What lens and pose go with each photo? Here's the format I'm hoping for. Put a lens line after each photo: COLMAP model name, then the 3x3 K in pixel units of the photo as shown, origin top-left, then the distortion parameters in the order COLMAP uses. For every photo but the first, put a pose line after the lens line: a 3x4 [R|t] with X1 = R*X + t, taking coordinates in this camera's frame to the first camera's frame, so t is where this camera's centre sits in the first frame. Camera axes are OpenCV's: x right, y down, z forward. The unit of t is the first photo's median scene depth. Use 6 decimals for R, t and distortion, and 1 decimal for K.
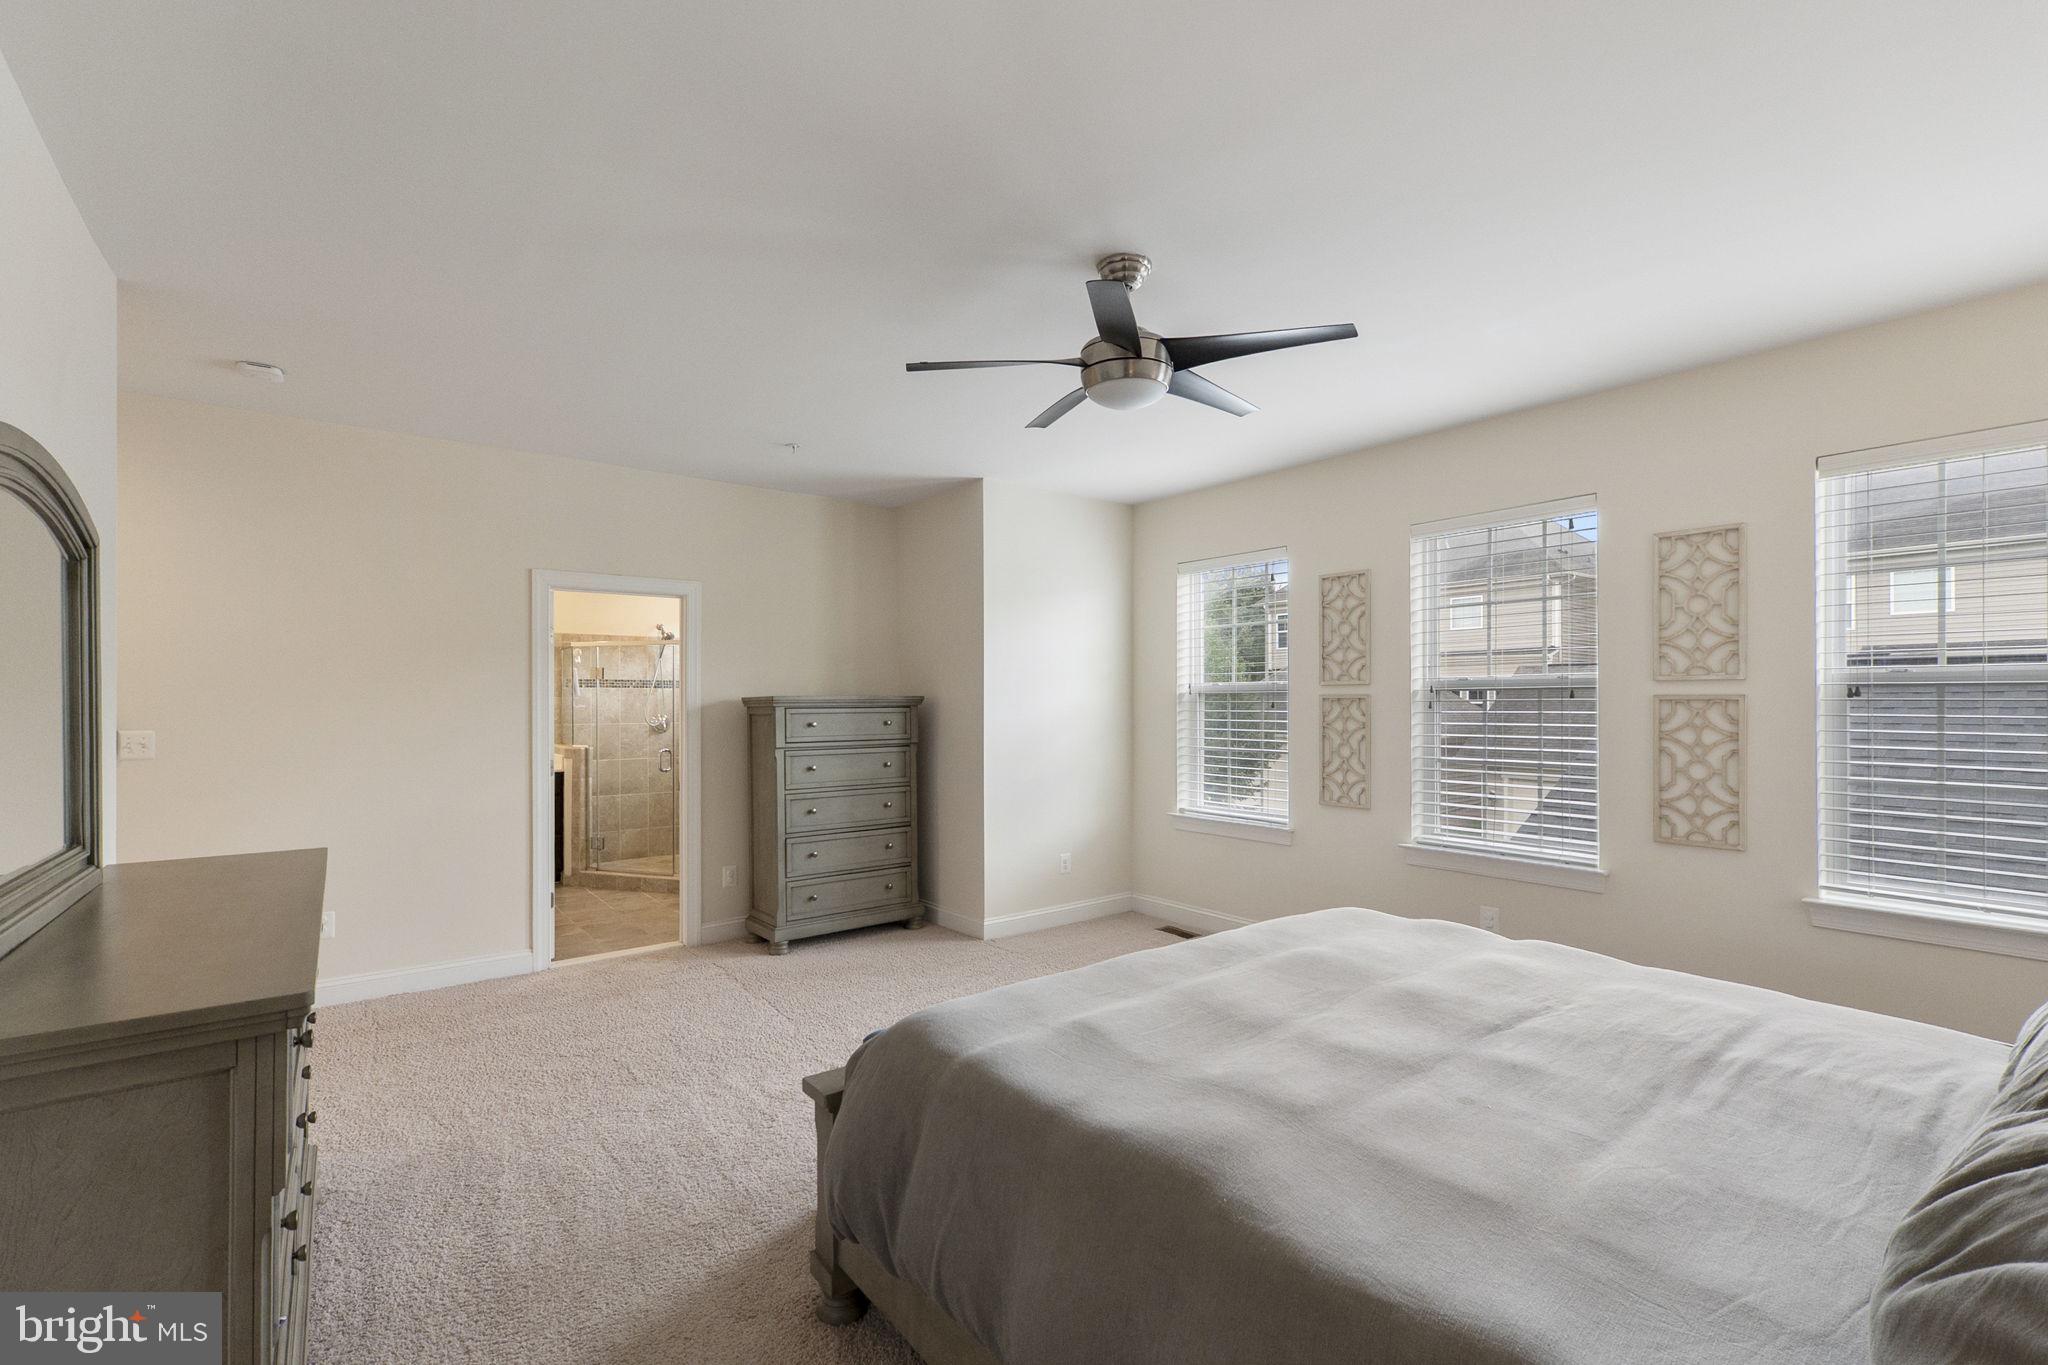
lens RADIAL K [[913.3, 0, 1014.8], [0, 913.3, 699.0], [0, 0, 1]] dist [-0.000092, -0.000081]
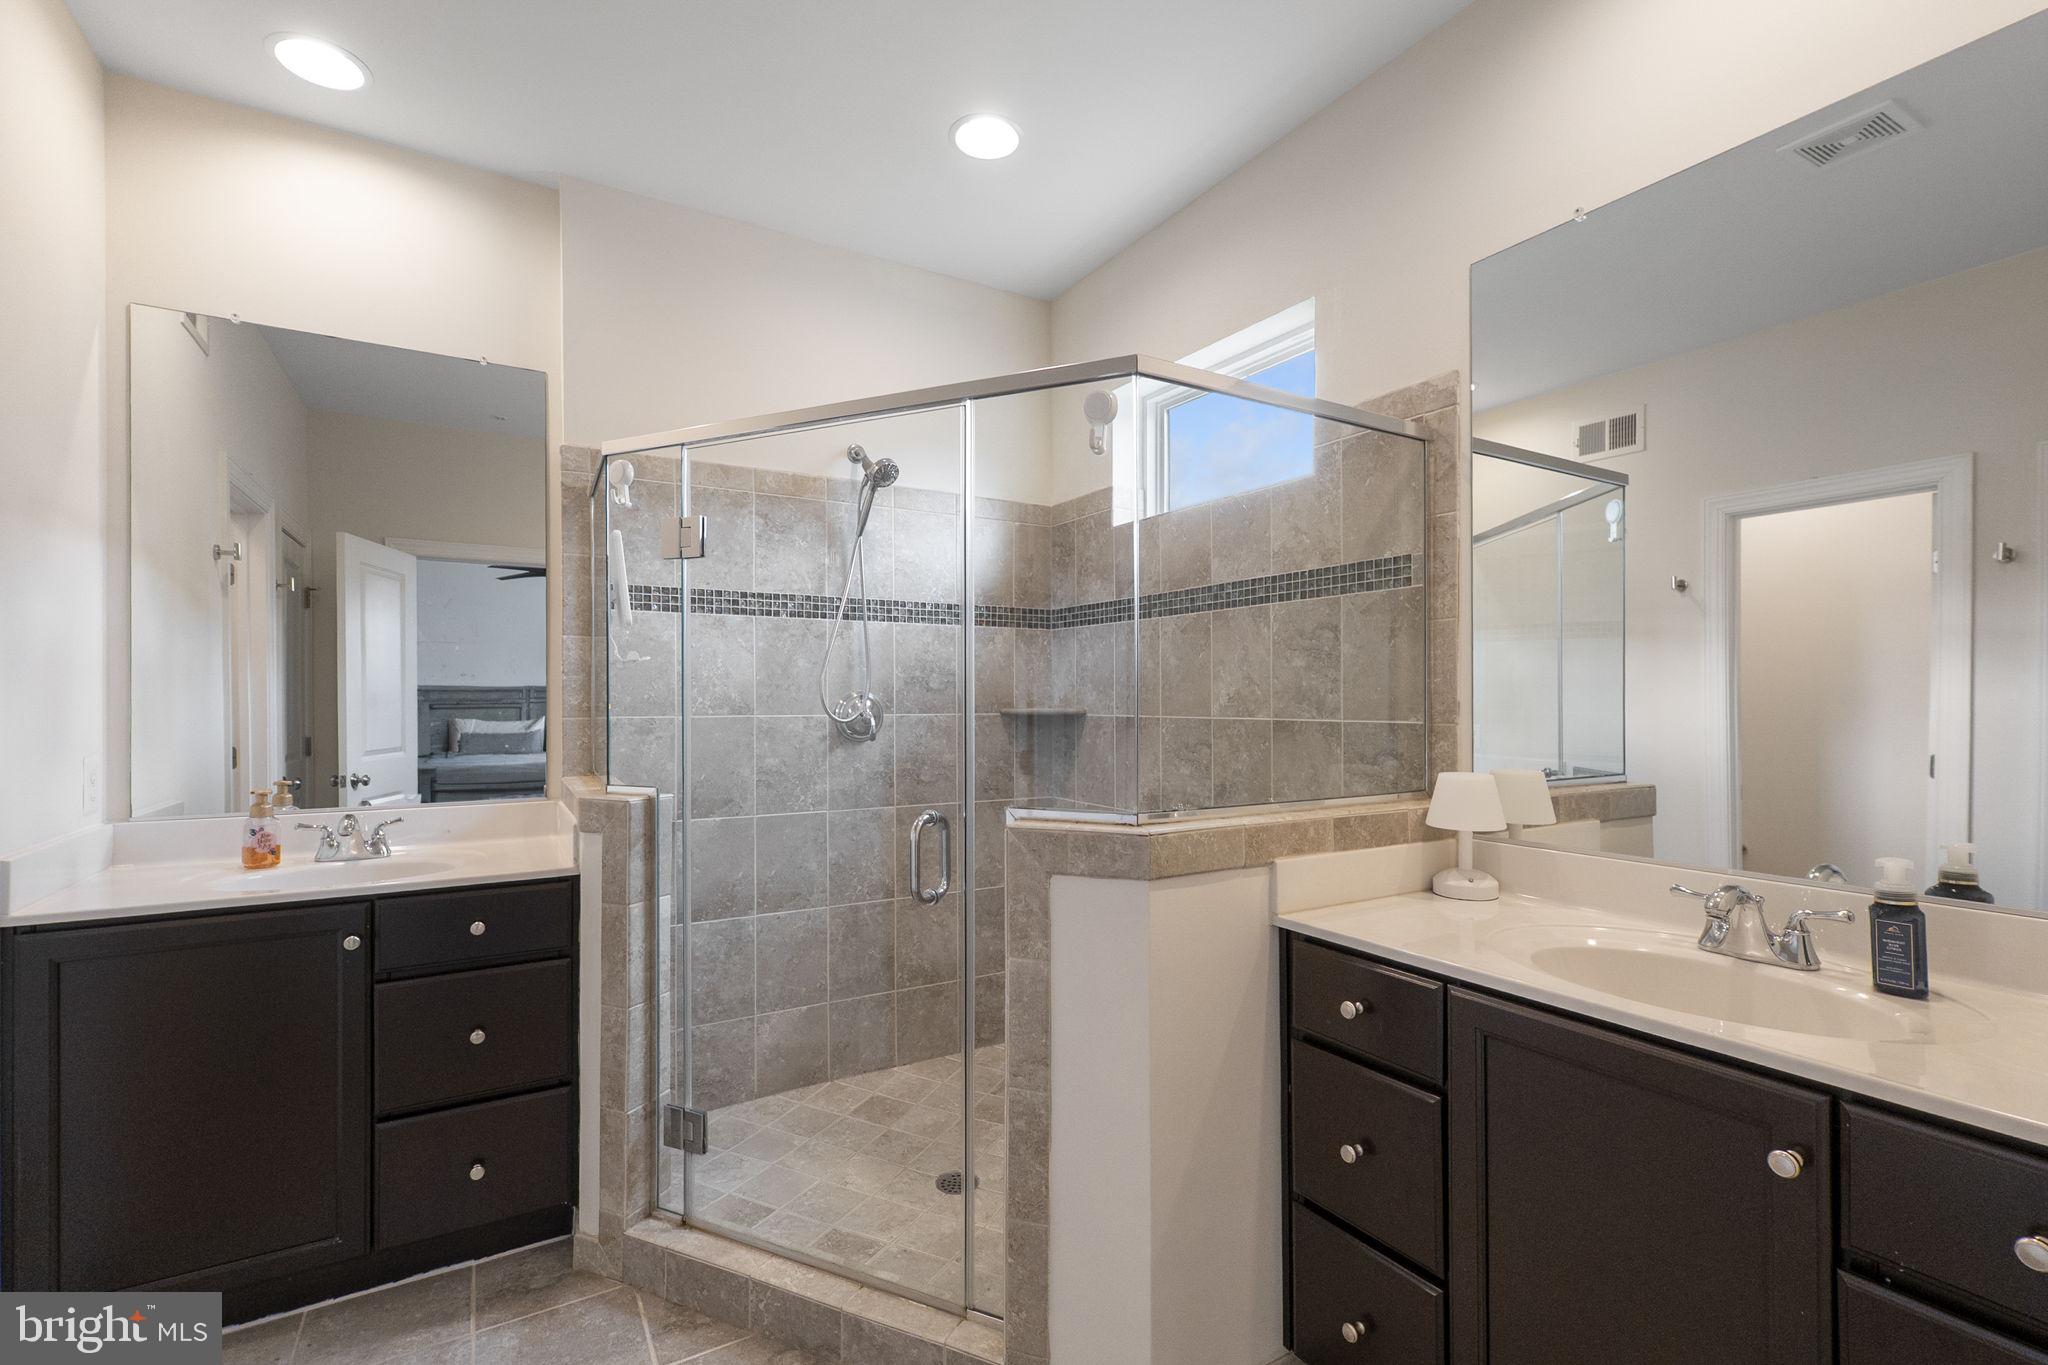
lens RADIAL K [[913.3, 0, 1032.0], [0, 913.3, 698.8], [0, 0, 1]] dist [-0.000092, -0.000081]
pose [[0.995506, -0.000698, -0.094692, -0.290255], [0.001033, 0.999993, 0.003489, 0.019216], [0.094689, -0.003571, 0.995501, 0.654860]]
